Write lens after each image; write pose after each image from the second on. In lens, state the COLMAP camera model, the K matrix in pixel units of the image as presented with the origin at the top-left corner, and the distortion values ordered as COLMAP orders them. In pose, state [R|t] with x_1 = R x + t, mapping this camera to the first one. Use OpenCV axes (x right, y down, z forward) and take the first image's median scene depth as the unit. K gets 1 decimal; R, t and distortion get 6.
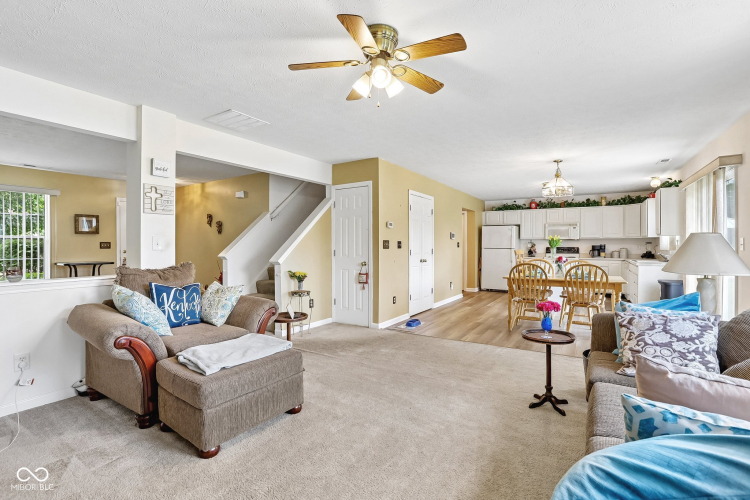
lens RADIAL K [[346.2, 0, 376.2], [0, 346.2, 247.1], [0, 0, 1]] dist [-0.046476, 0.016693]
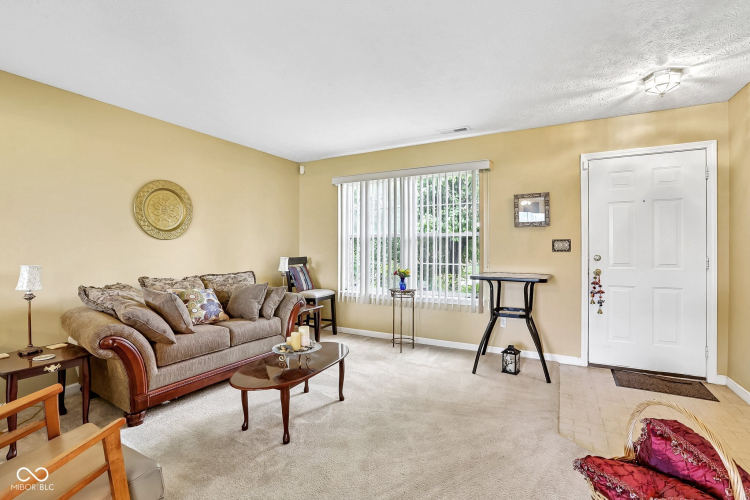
lens RADIAL K [[346.2, 0, 376.2], [0, 346.2, 247.1], [0, 0, 1]] dist [-0.046476, 0.016693]
pose [[0.064452, -0.000621, -0.997921, -0.211859], [-0.002402, 0.999997, -0.000777, -0.001520], [0.997918, 0.002447, 0.064451, 0.528795]]
